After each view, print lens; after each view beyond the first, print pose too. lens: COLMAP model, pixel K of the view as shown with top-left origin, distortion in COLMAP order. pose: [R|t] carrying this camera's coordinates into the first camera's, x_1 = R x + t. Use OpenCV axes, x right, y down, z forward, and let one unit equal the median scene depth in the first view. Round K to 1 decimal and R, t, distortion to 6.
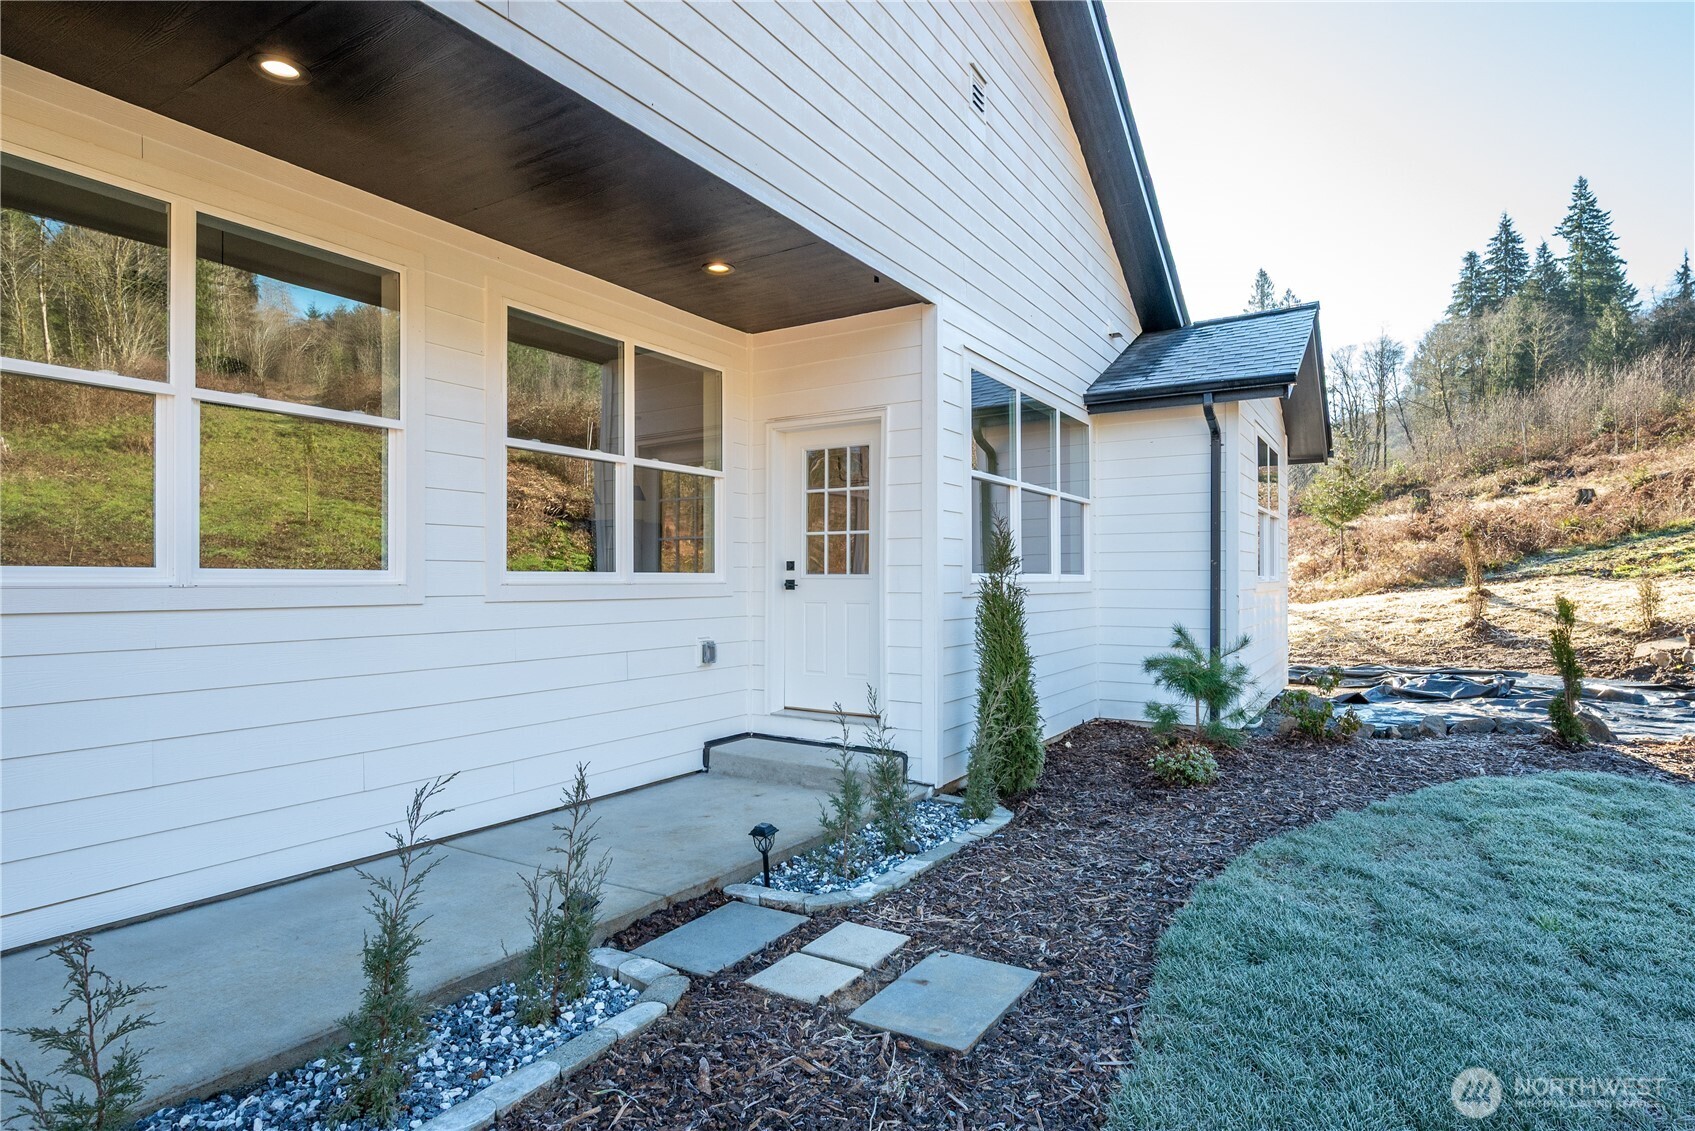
lens RADIAL K [[879.4, 0, 844.5], [0, 879.4, 576.7], [0, 0, 1]] dist [-0.000242, -0.000496]
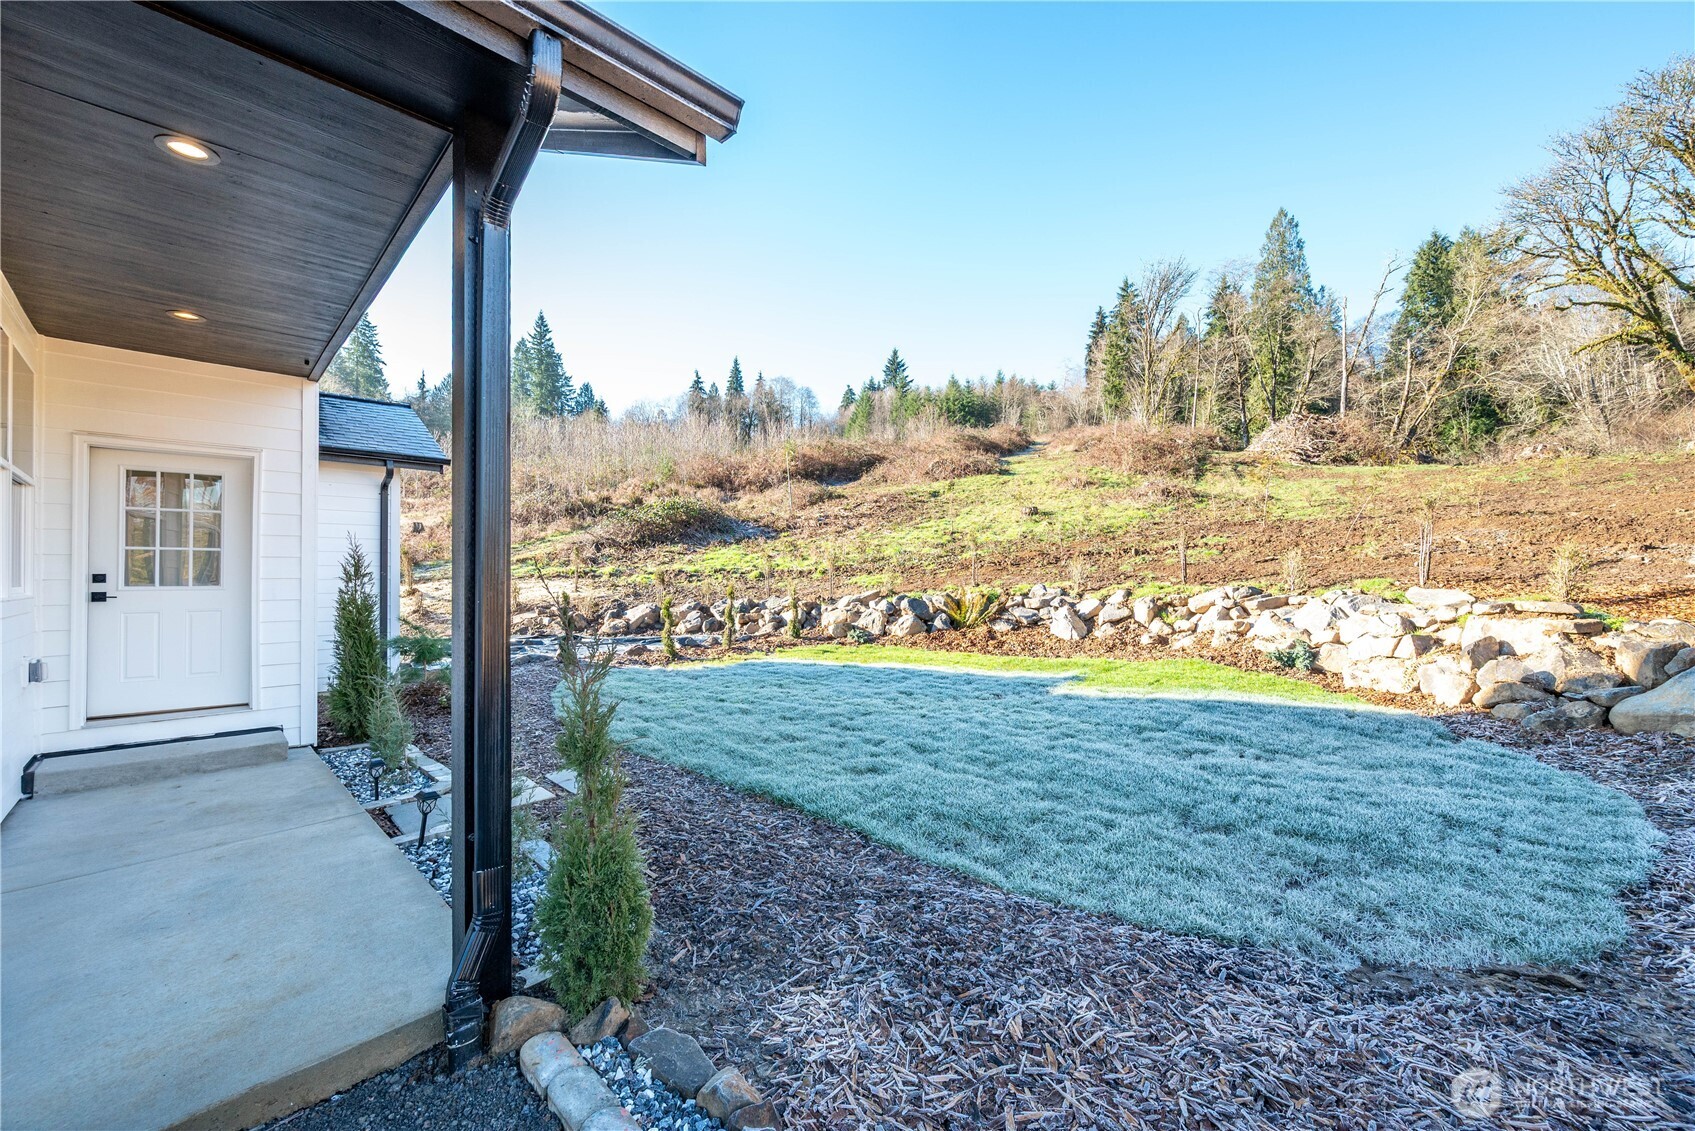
lens RADIAL K [[673.3, 0, 845.8], [0, 673.3, 571.6], [0, 0, 1]] dist [-0.000291, -0.000025]
pose [[0.222806, 0.005919, 0.974845, -0.622130], [0.002405, 0.999975, -0.006622, -0.012857], [-0.974860, 0.003820, 0.222786, -0.013781]]
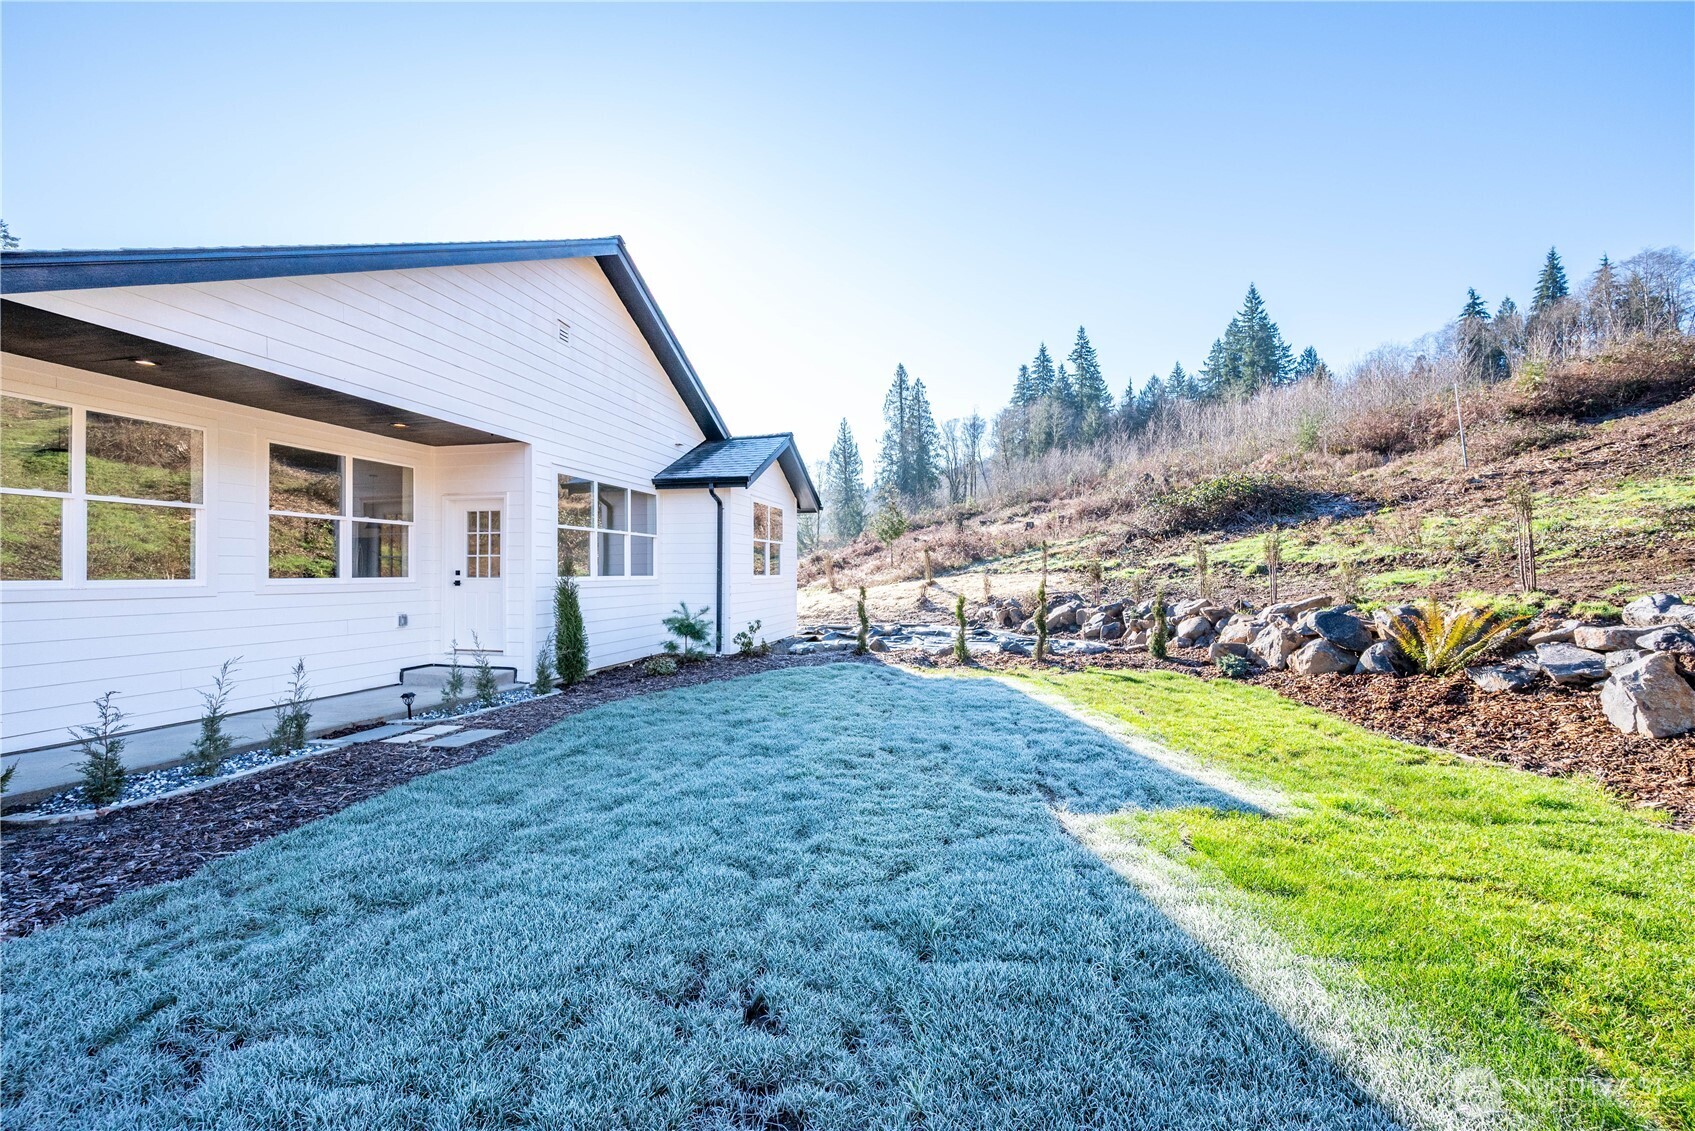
lens RADIAL K [[673.3, 0, 848.9], [0, 673.3, 565.9], [0, 0, 1]] dist [-0.000291, -0.000025]
pose [[0.943398, 0.001861, 0.331658, 0.243296], [0.000084, 0.999983, -0.005849, -0.018464], [-0.331663, 0.005546, 0.943382, -0.605945]]
